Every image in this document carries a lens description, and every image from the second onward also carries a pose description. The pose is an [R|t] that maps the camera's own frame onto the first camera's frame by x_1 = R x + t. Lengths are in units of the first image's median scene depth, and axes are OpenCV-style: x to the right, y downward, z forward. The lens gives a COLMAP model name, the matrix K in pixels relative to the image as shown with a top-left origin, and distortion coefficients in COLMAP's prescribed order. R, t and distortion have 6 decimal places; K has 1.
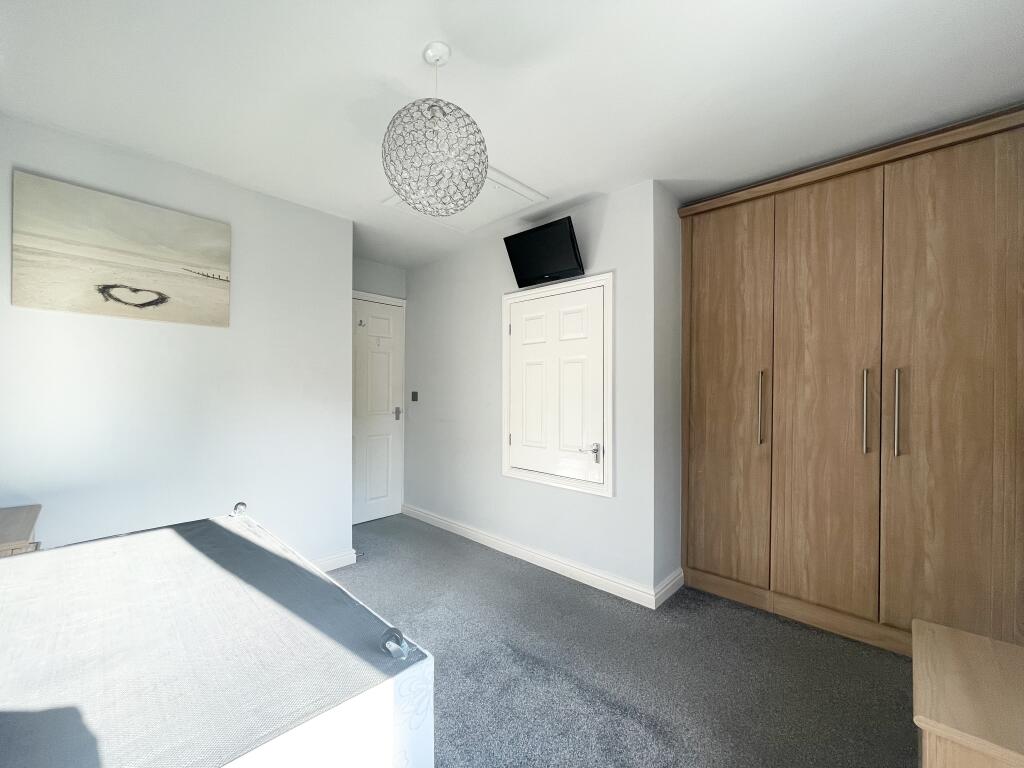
lens RADIAL K [[414.4, 0, 516.6], [0, 414.4, 389.5], [0, 0, 1]] dist [-0.000907, -0.000051]
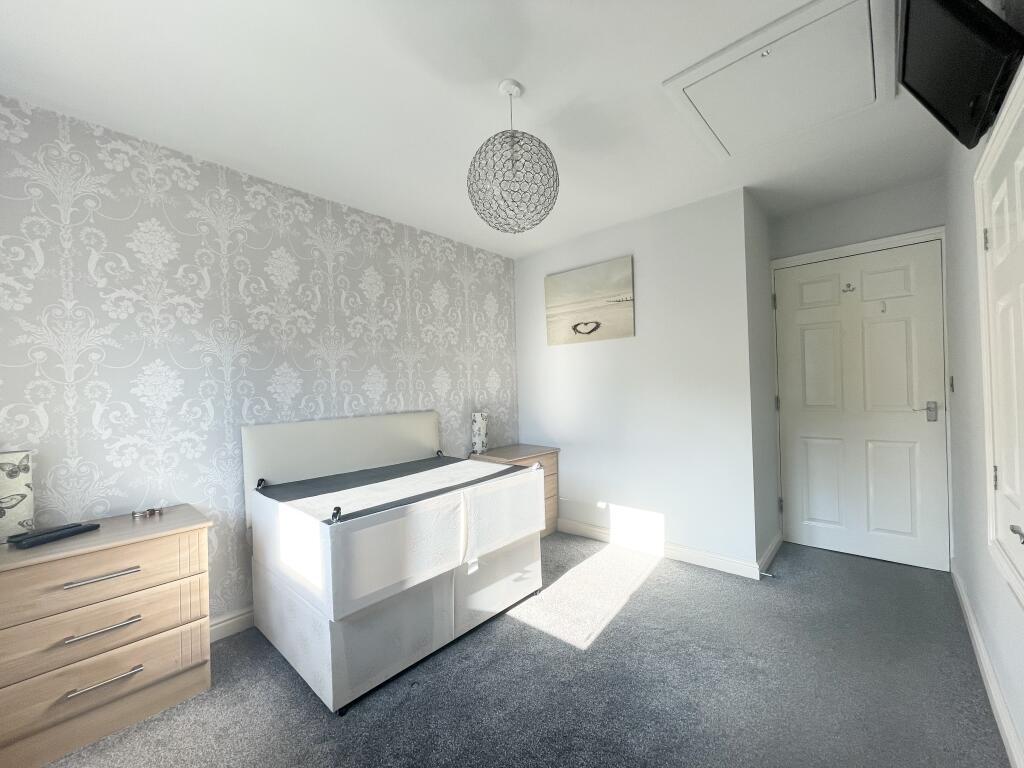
lens RADIAL K [[414.4, 0, 516.6], [0, 414.4, 389.5], [0, 0, 1]] dist [-0.000907, -0.000051]
pose [[0.016156, -0.008732, -0.999831, 0.640801], [0.033091, 0.999419, -0.008194, 0.016117], [0.999322, -0.032953, 0.016436, 0.672807]]
